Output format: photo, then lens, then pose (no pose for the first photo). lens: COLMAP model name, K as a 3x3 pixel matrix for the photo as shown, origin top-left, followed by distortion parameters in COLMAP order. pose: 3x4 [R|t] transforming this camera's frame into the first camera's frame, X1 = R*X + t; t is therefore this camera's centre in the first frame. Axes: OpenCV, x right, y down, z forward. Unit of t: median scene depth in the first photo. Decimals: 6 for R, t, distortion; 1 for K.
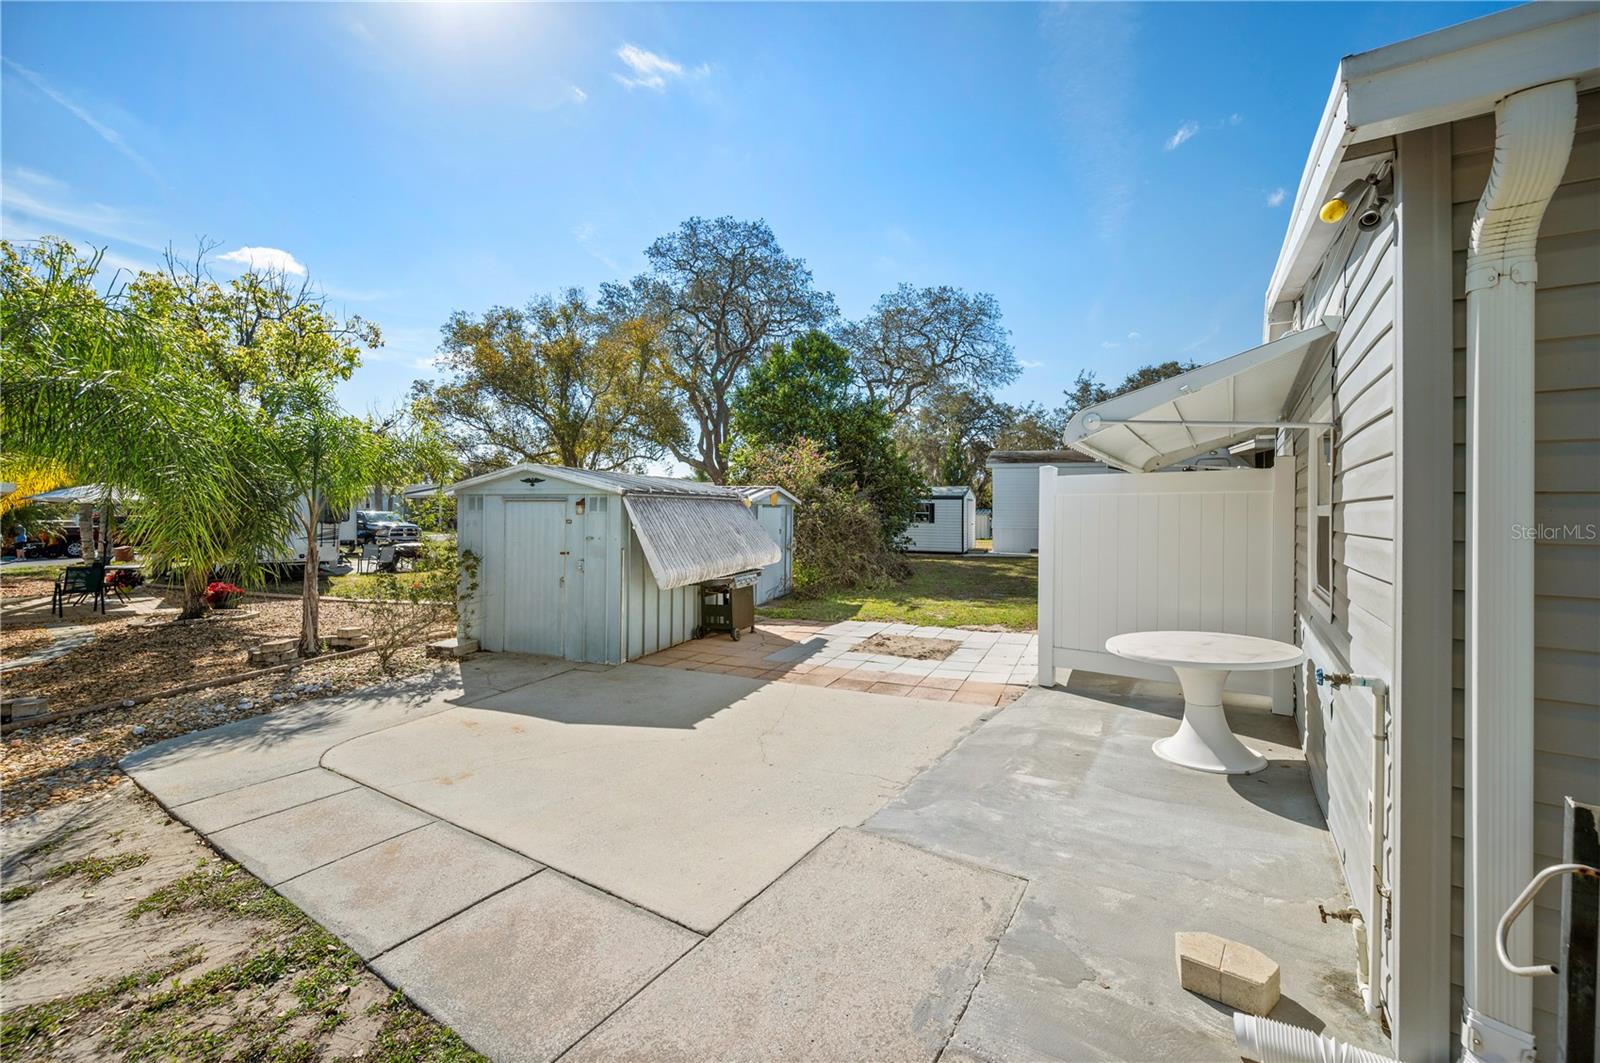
lens RADIAL K [[648.8, 0, 793.8], [0, 648.8, 509.3], [0, 0, 1]] dist [-0.000508, 0.000120]
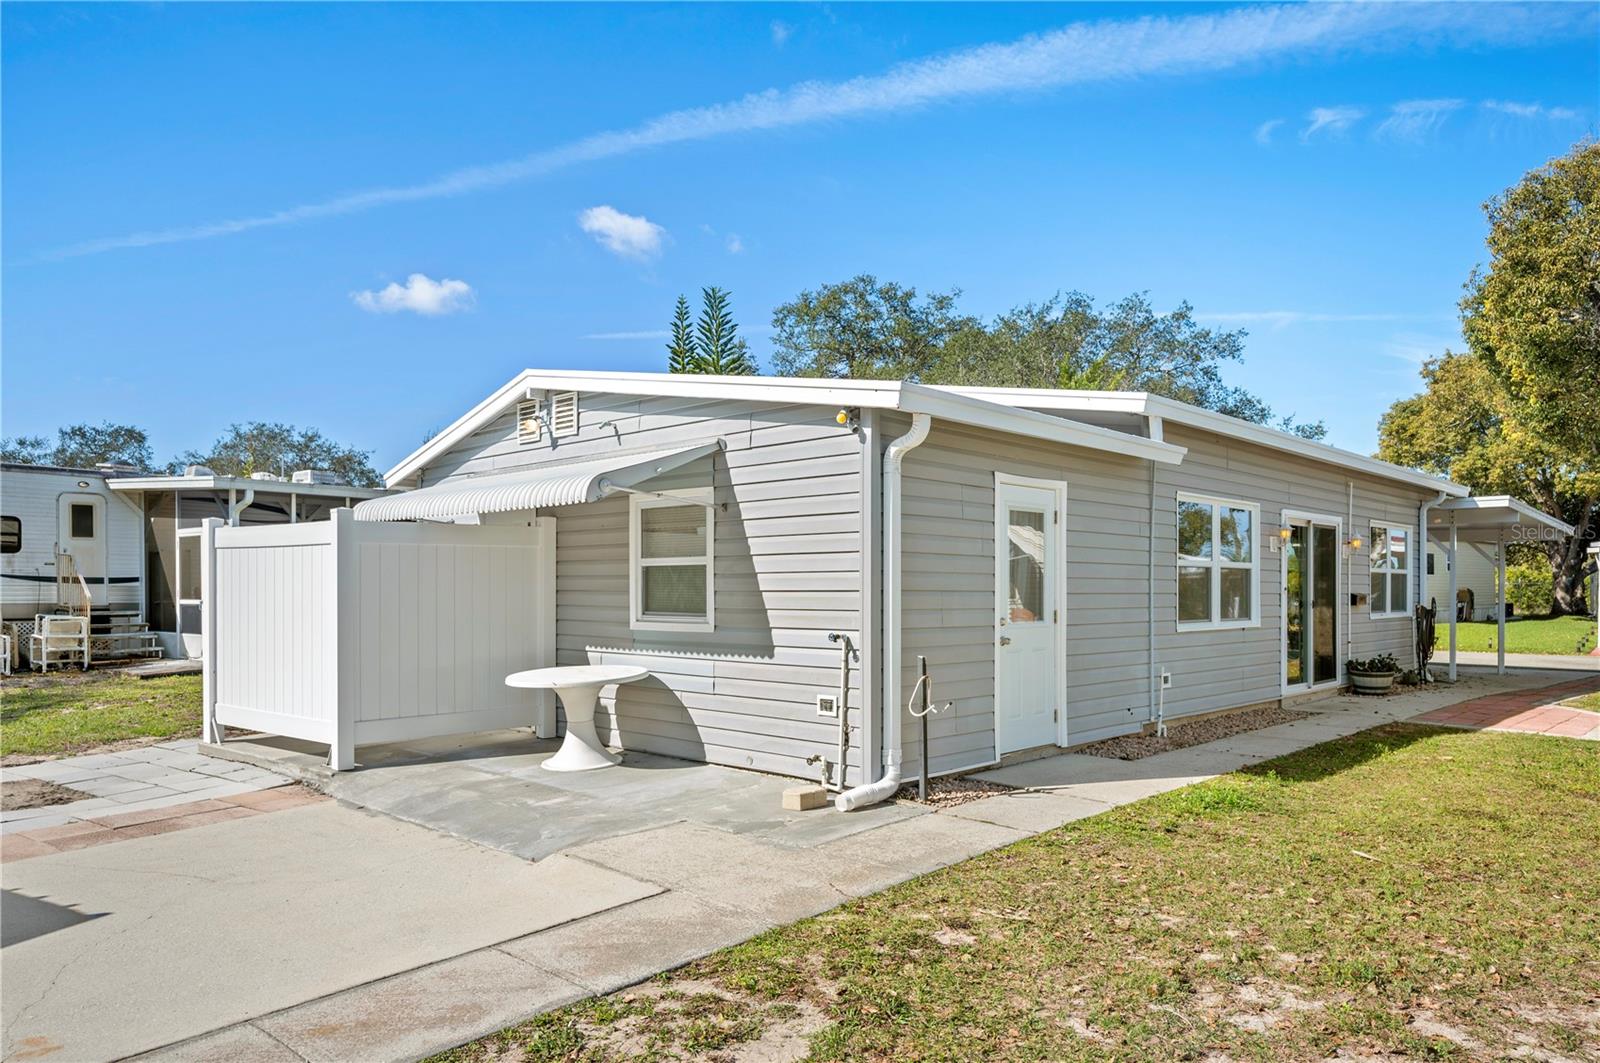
lens RADIAL K [[1102.9, 0, 792.6], [0, 1102.9, 592.3], [0, 0, 1]] dist [-0.008220, 0.006169]
pose [[0.172417, -0.009068, 0.984982, -1.752037], [-0.002745, 0.999949, 0.009686, 0.038872], [-0.985020, -0.004374, 0.172384, 0.308845]]
